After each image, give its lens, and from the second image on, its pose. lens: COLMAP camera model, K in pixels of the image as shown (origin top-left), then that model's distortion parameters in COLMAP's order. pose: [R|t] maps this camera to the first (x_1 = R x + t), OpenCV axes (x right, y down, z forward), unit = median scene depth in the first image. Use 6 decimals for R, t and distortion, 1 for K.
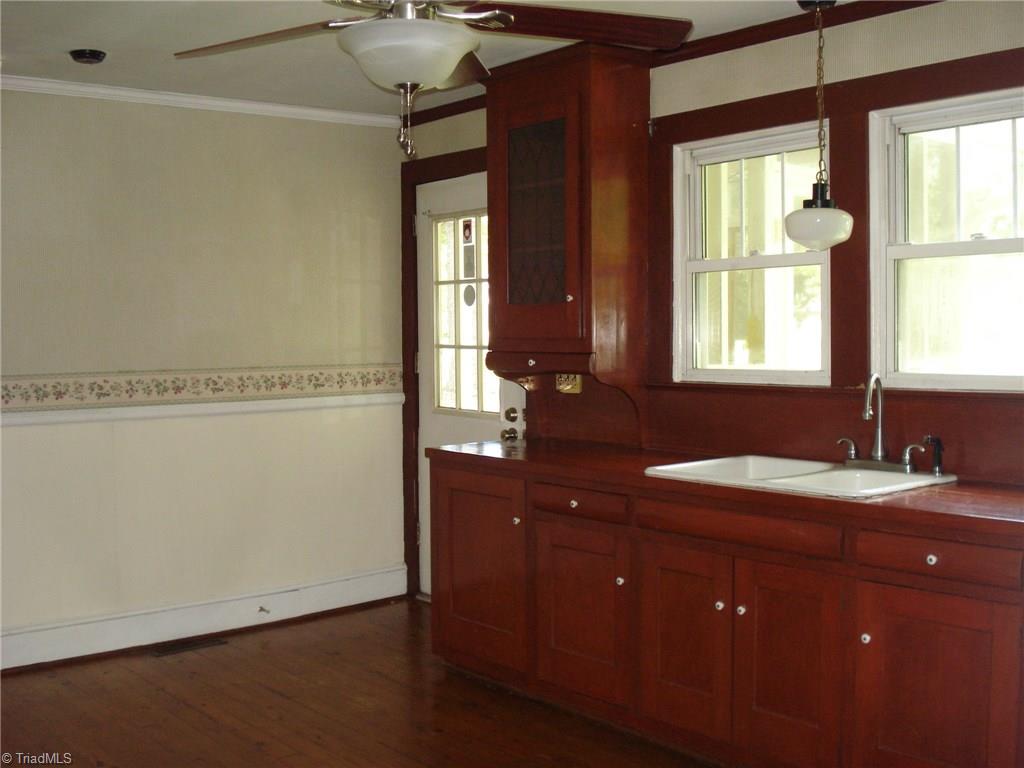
lens RADIAL K [[1200.2, 0, 512.0], [0, 1200.2, 384.0], [0, 0, 1]] dist [-0.042142, -0.043938]
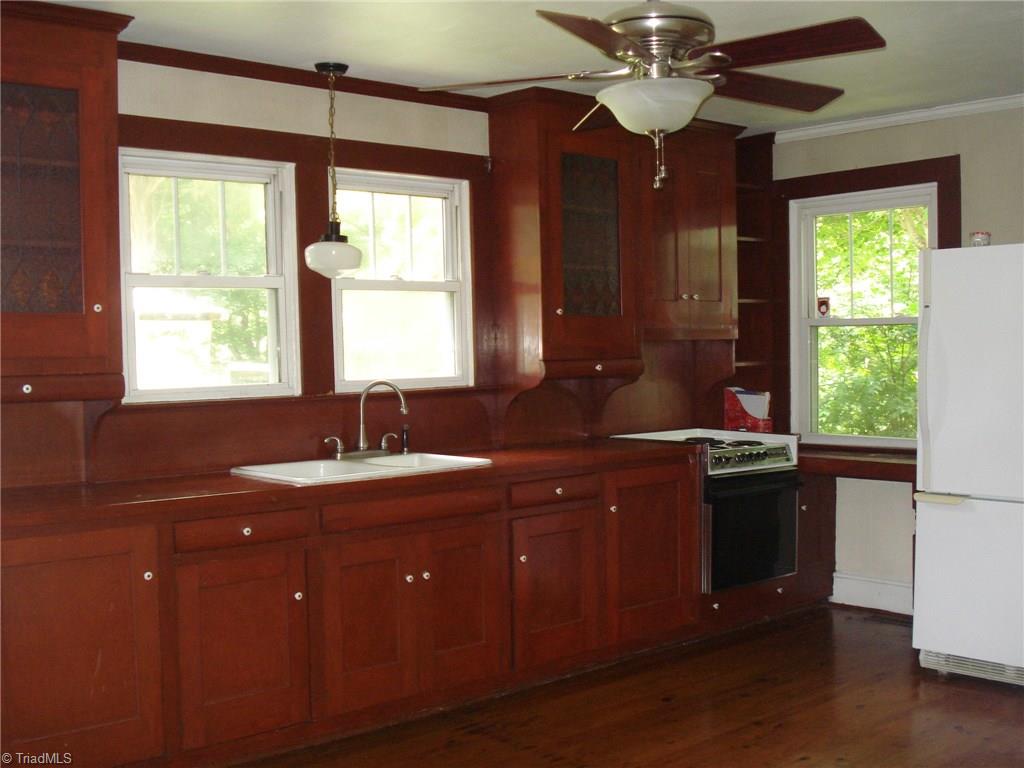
lens RADIAL K [[1200.2, 0, 512.0], [0, 1200.2, 384.0], [0, 0, 1]] dist [-0.042142, -0.043938]
pose [[-0.039488, -0.013609, 0.999127, -0.936802], [0.067881, 0.997561, 0.016270, -0.014546], [-0.996912, 0.068464, -0.038468, 0.882478]]
